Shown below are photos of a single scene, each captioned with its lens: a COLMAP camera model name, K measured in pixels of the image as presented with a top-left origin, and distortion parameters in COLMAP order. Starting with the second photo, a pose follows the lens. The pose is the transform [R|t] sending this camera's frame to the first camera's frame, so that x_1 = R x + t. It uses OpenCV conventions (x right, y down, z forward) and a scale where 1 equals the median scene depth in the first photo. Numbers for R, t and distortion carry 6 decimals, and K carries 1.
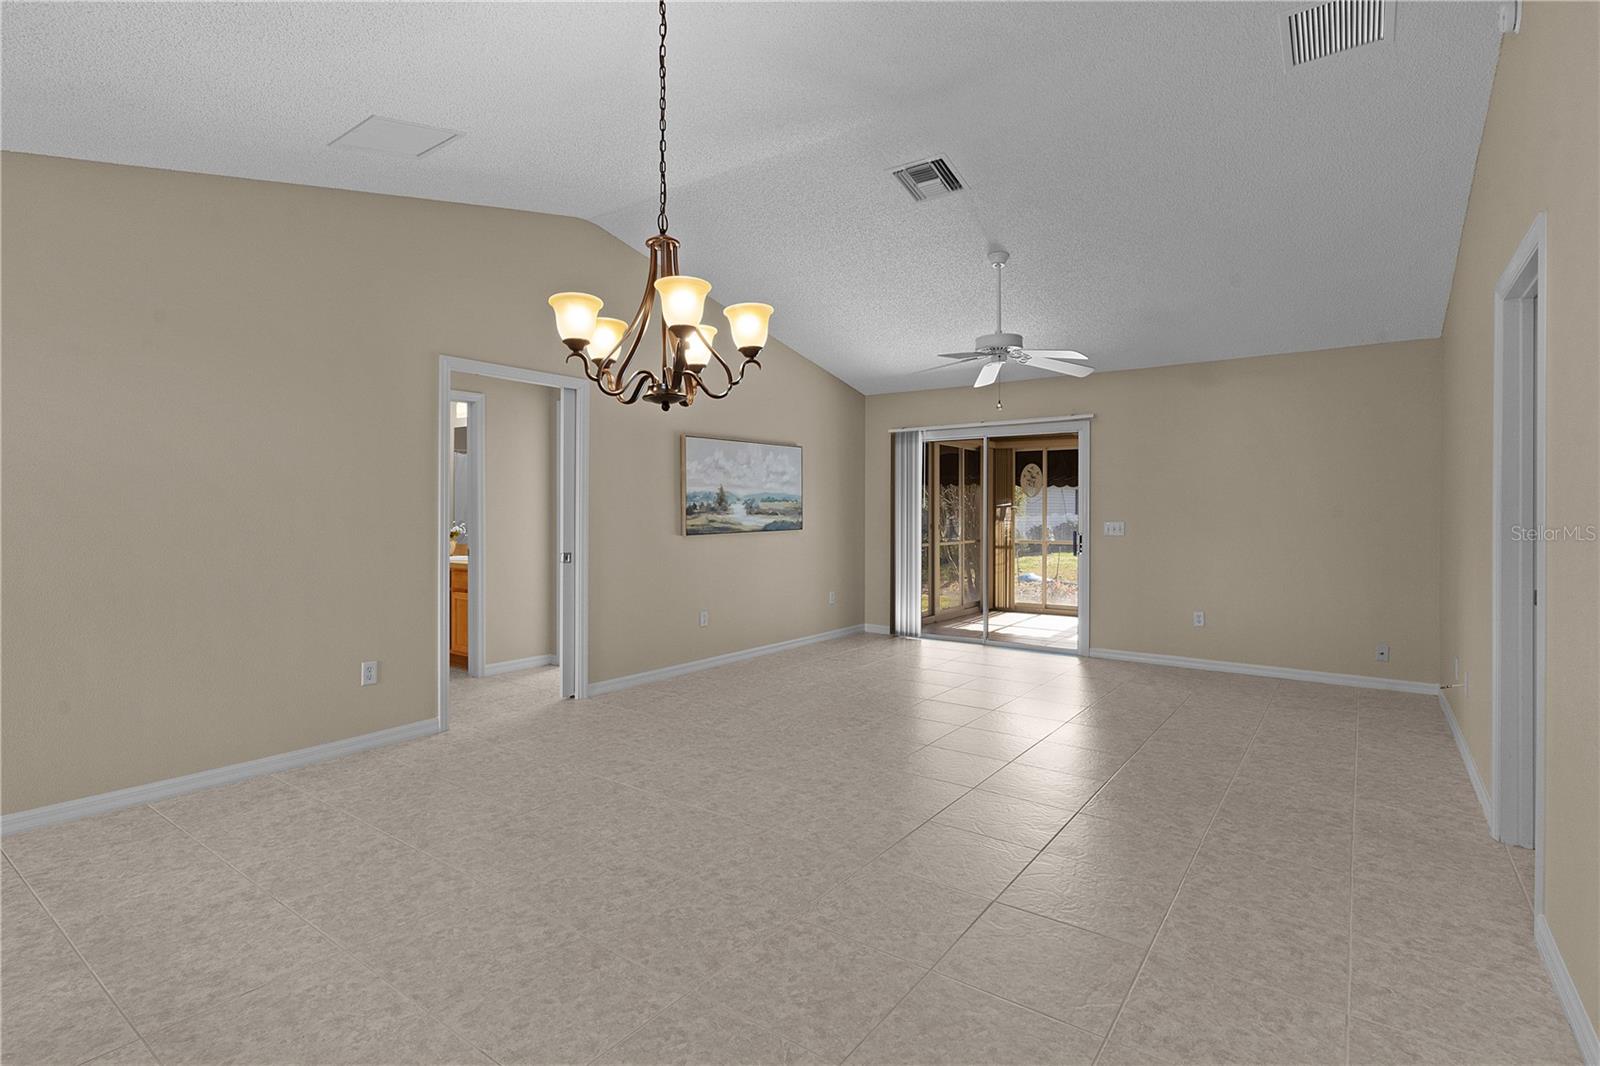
lens RADIAL K [[774.0, 0, 787.4], [0, 774.0, 518.2], [0, 0, 1]] dist [0.003705, 0.000509]
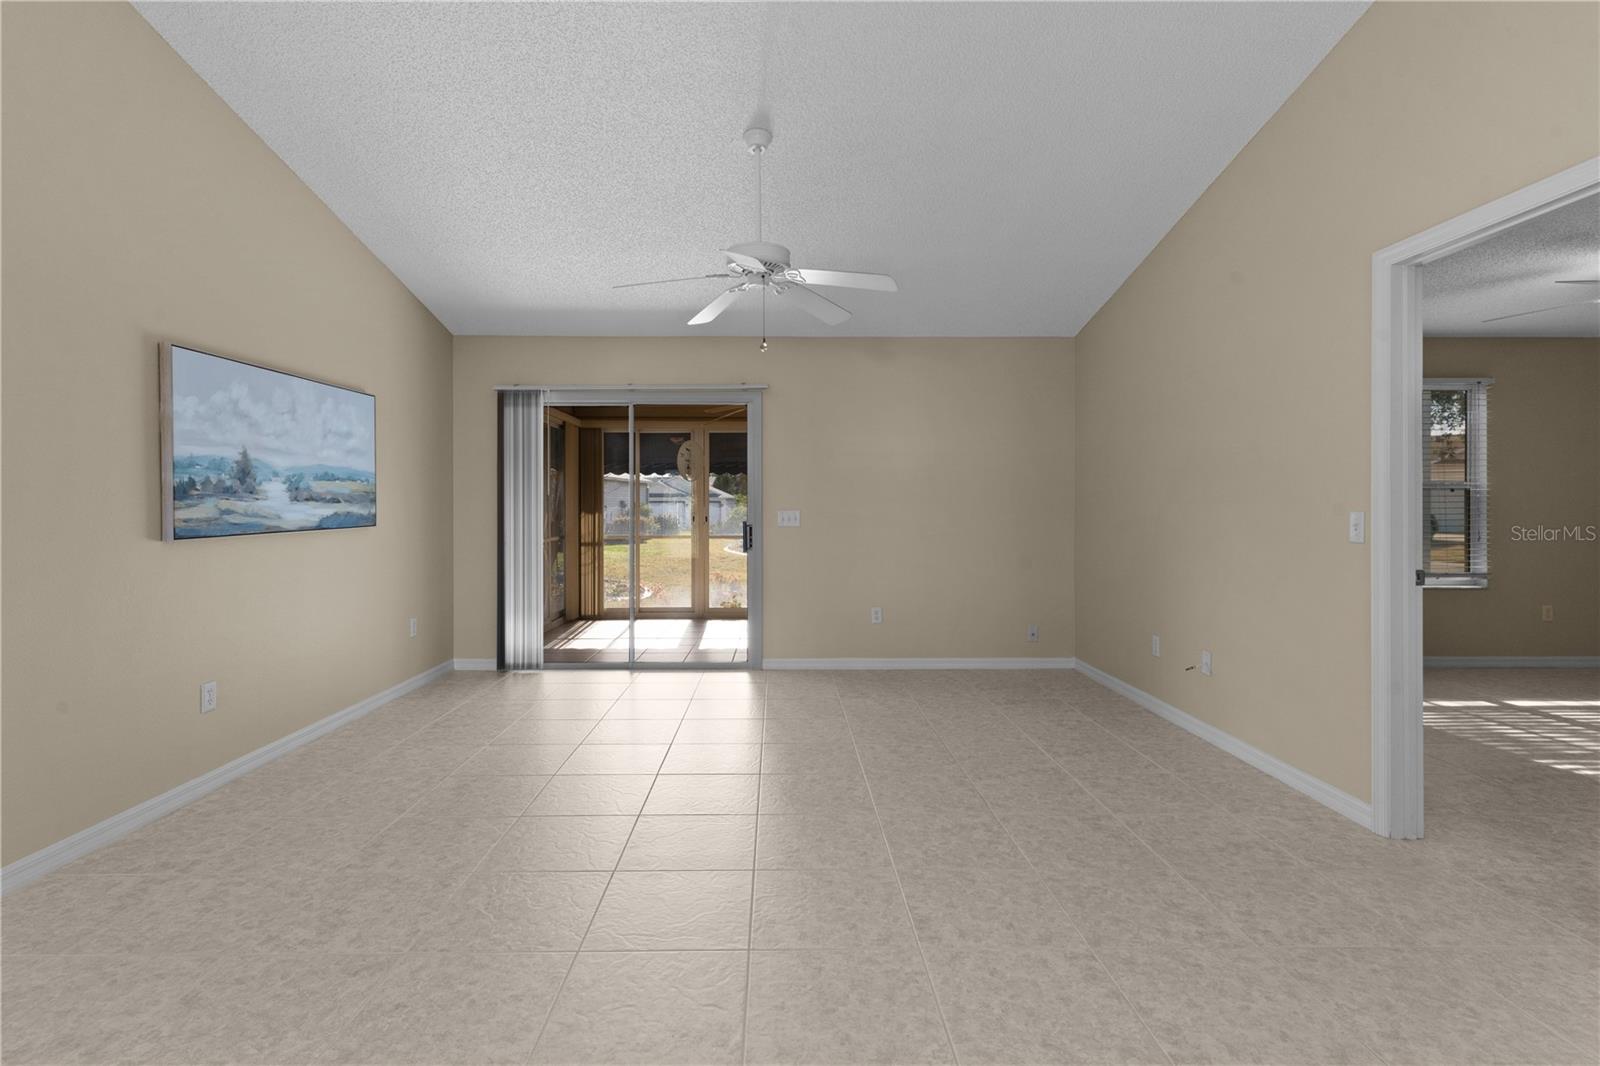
lens RADIAL K [[774.0, 0, 785.8], [0, 774.0, 511.5], [0, 0, 1]] dist [0.003705, 0.000509]
pose [[0.794772, -0.005785, 0.606881, -0.119907], [0.007962, 0.999968, -0.000896, 0.007058], [-0.606856, 0.005544, 0.794792, 0.347877]]
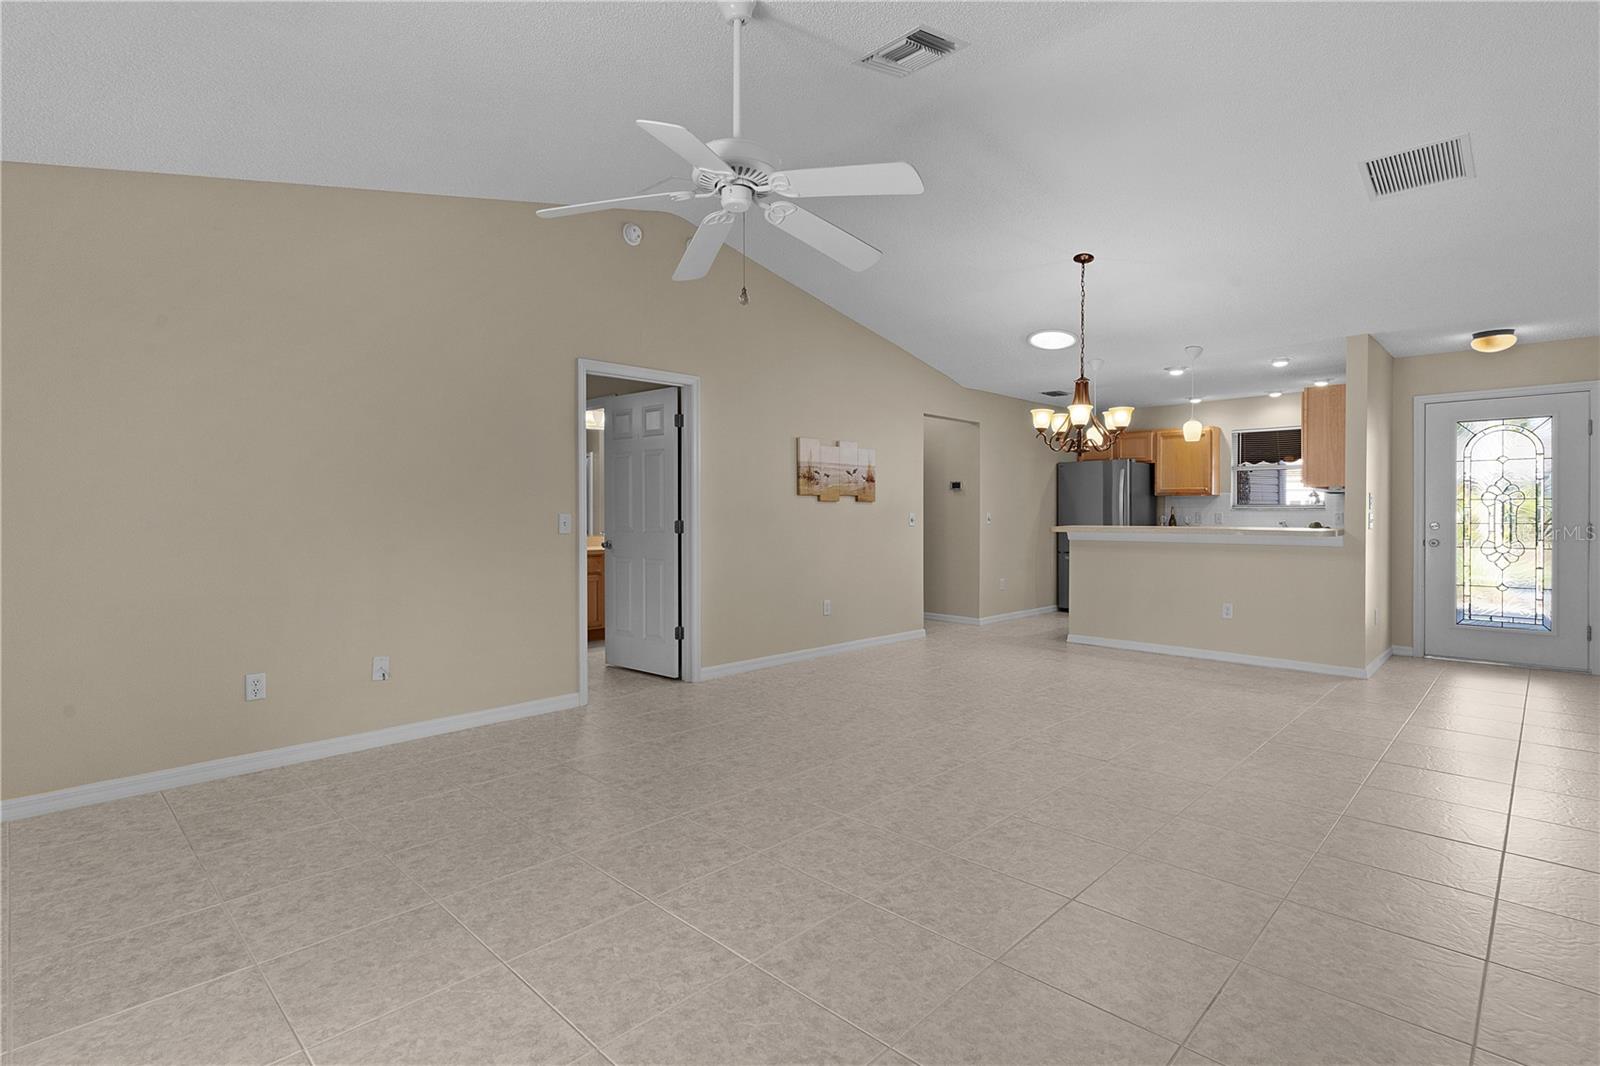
lens RADIAL K [[774.0, 0, 790.7], [0, 774.0, 517.9], [0, 0, 1]] dist [0.003705, 0.000509]
pose [[-0.990658, -0.002586, 0.136344, 0.139002], [-0.000162, 0.999842, 0.017788, -0.000376], [-0.136368, 0.017599, -0.990502, 1.272744]]
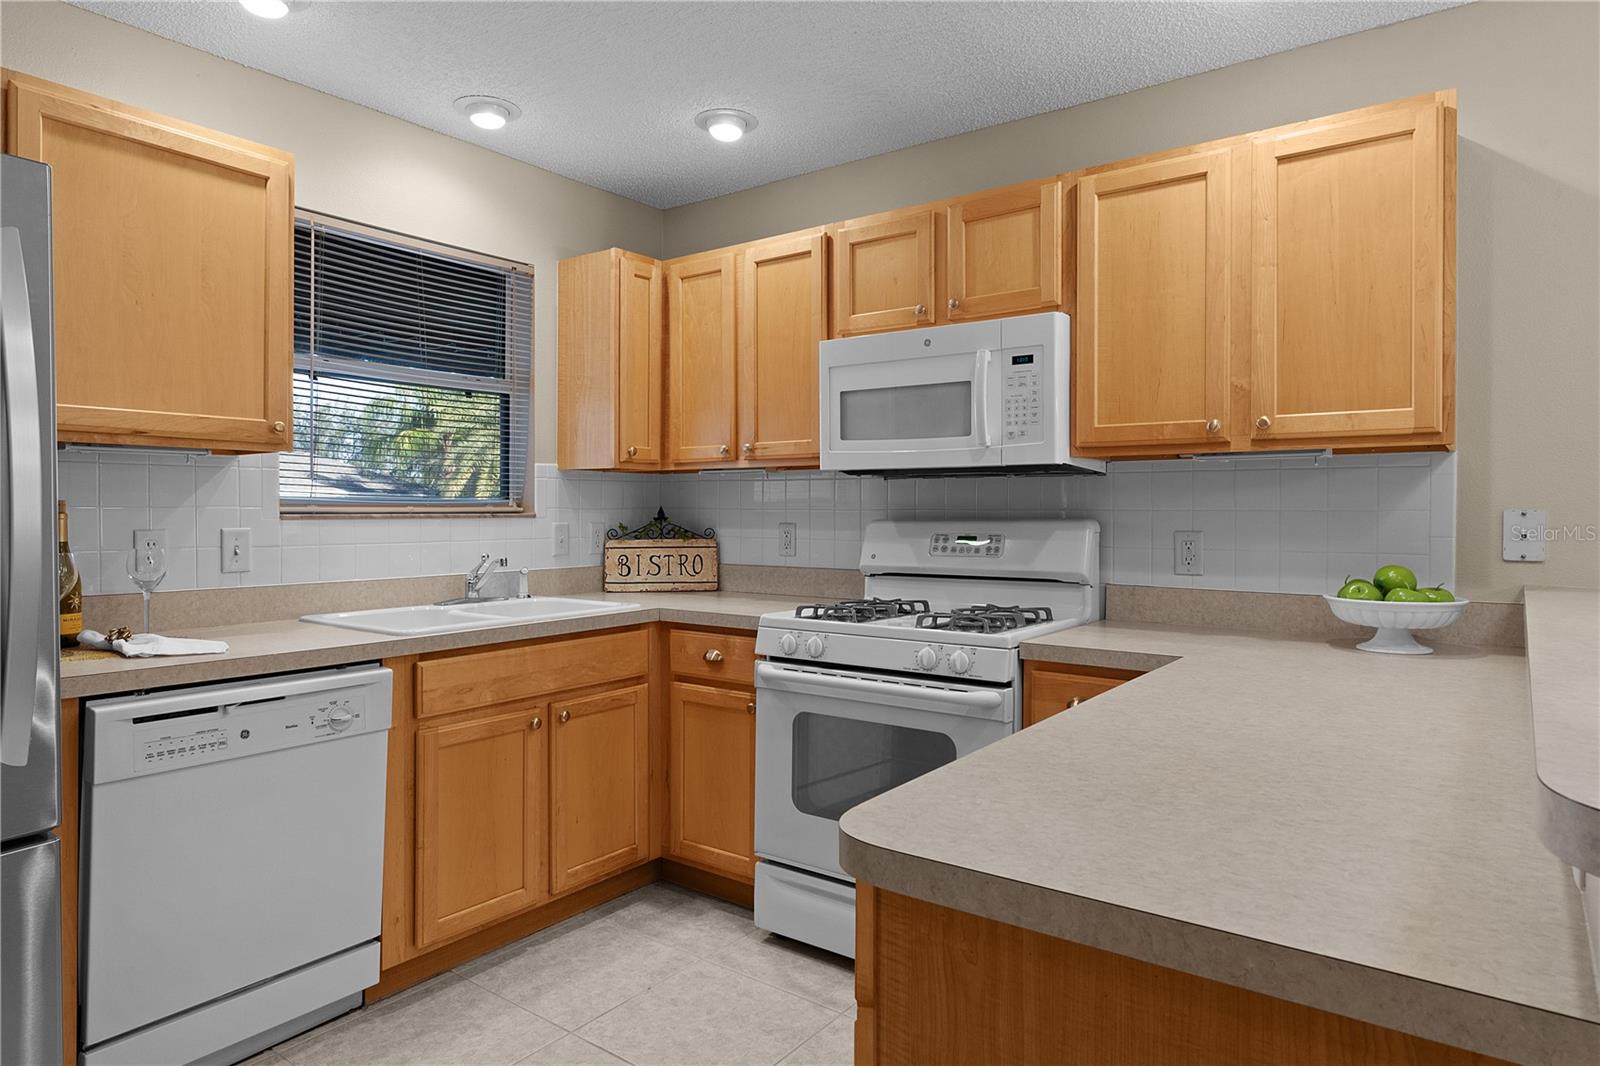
lens RADIAL K [[951.0, 0, 786.0], [0, 951.0, 516.5], [0, 0, 1]] dist [-0.002410, -0.001509]
pose [[-0.005746, 0.004821, -0.999972, -0.037051], [-0.012975, 0.999904, 0.004895, 0.004661], [0.999899, 0.013003, -0.005683, -0.067091]]
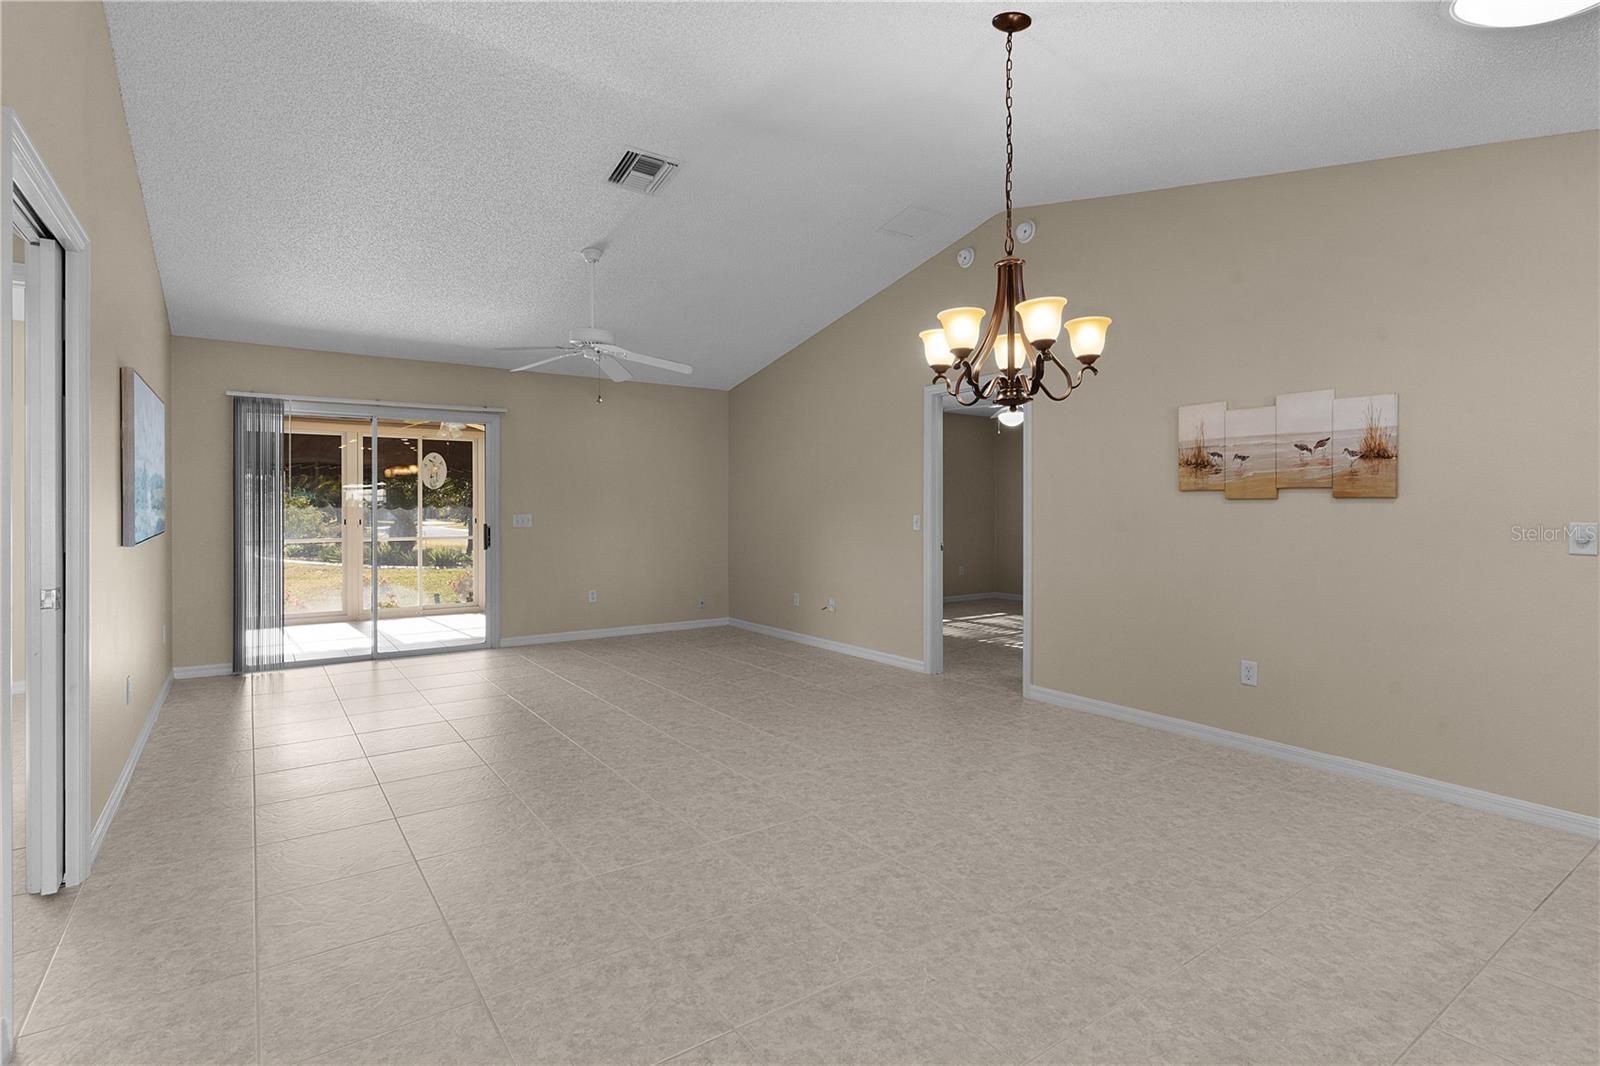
lens RADIAL K [[774.0, 0, 784.8], [0, 774.0, 517.6], [0, 0, 1]] dist [0.003705, 0.000509]
pose [[0.319379, -0.013575, 0.947530, -0.513196], [0.008917, 0.999896, 0.011319, 0.000025], [-0.947585, 0.004834, 0.319466, 0.364980]]
